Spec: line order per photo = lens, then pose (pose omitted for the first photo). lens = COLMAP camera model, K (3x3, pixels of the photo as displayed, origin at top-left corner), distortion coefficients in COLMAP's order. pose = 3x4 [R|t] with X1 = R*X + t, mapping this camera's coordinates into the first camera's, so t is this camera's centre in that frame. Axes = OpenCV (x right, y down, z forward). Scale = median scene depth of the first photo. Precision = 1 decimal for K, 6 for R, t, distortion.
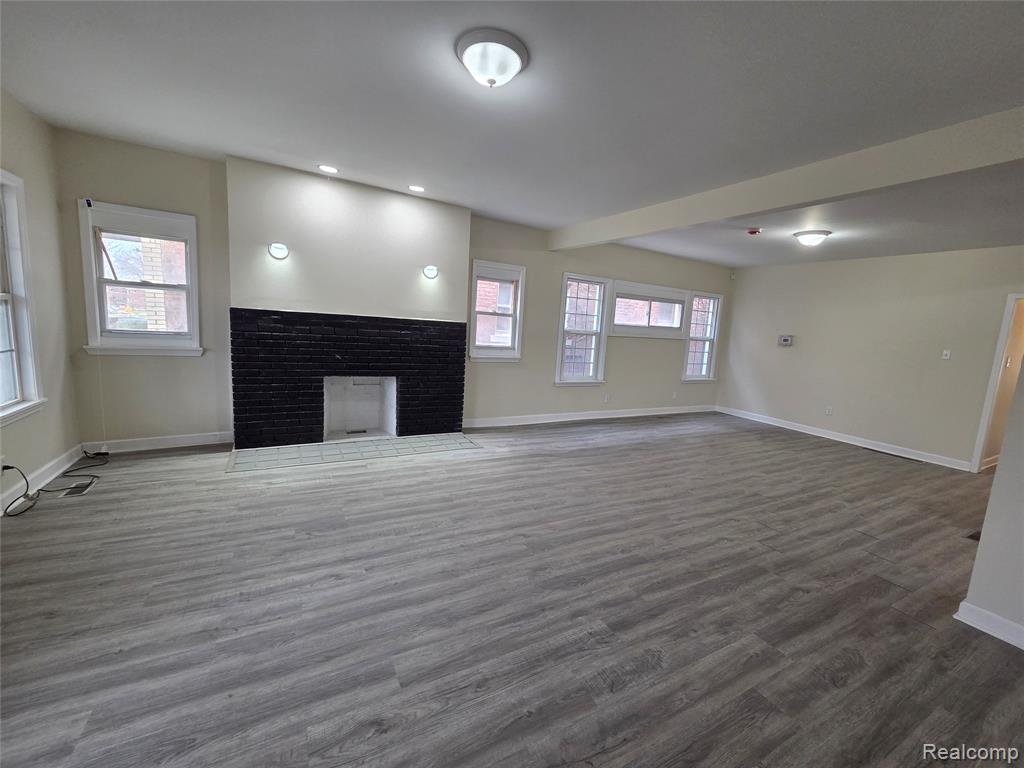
lens RADIAL K [[419.5, 0, 522.3], [0, 419.5, 376.7], [0, 0, 1]] dist [0.005661, -0.000940]
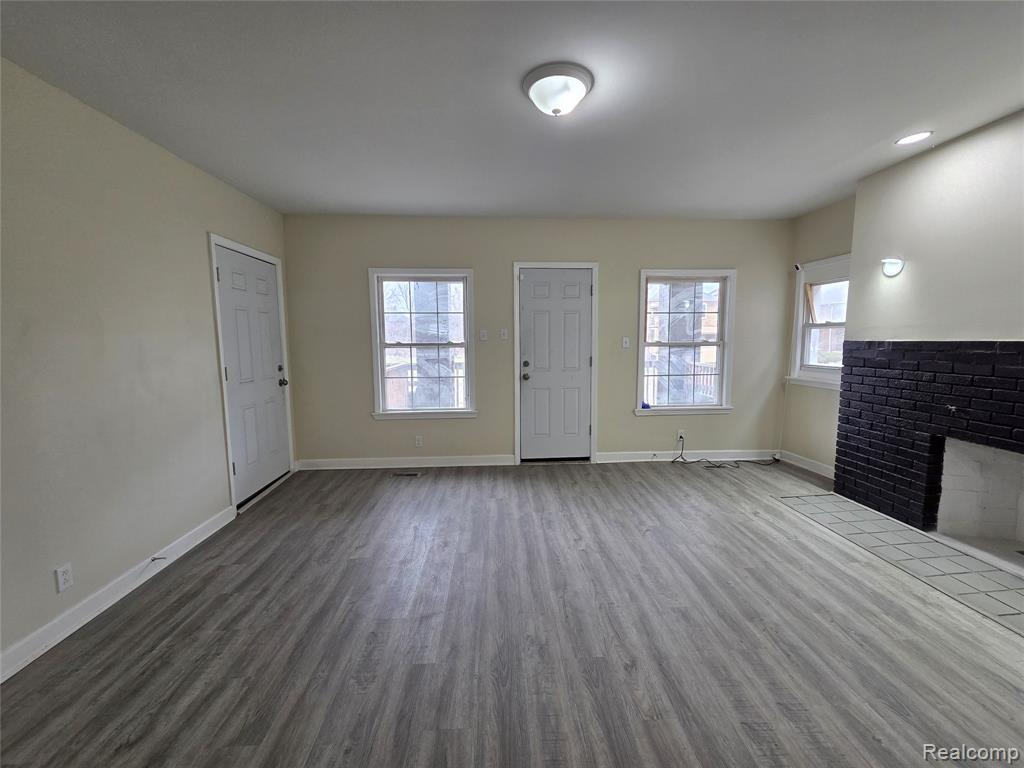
lens RADIAL K [[419.5, 0, 519.5], [0, 419.5, 383.4], [0, 0, 1]] dist [0.005661, -0.000940]
pose [[-0.442476, 0.033359, -0.896159, 0.461373], [-0.129937, 0.986378, 0.100873, -0.068930], [0.887317, 0.161078, -0.432114, 0.748817]]
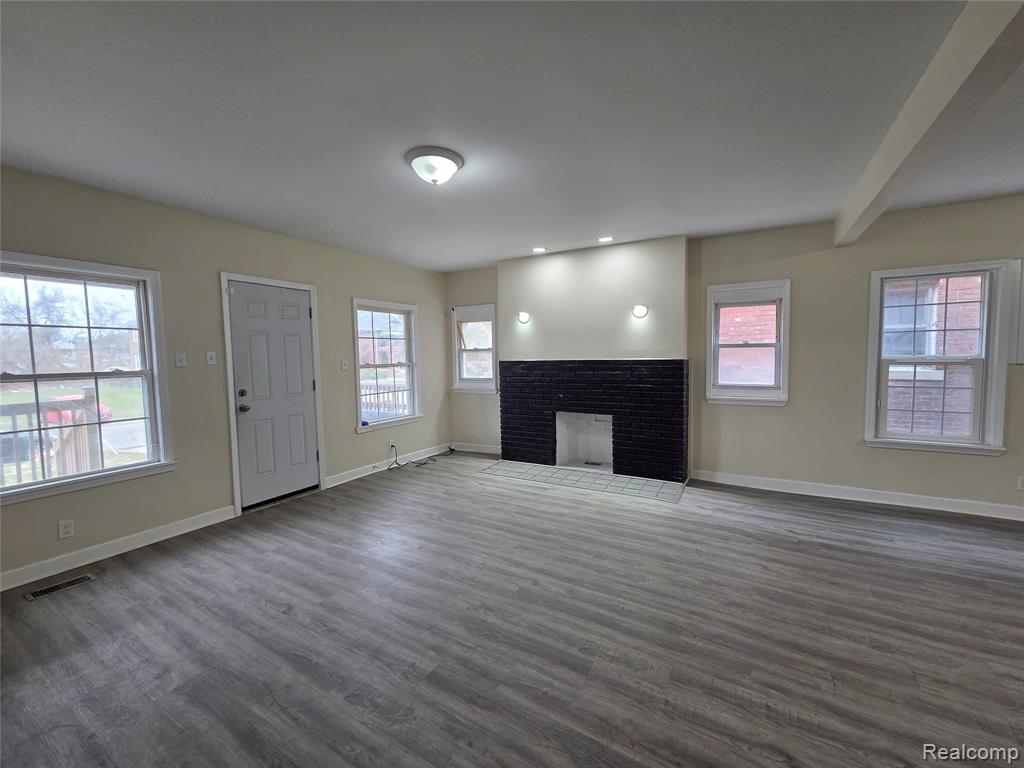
lens RADIAL K [[419.5, 0, 518.6], [0, 419.5, 376.3], [0, 0, 1]] dist [0.005661, -0.000940]
pose [[0.501844, -0.027519, -0.864520, 0.586767], [-0.056417, 0.996324, -0.064464, -0.019358], [0.863116, 0.081125, 0.498446, 0.318864]]
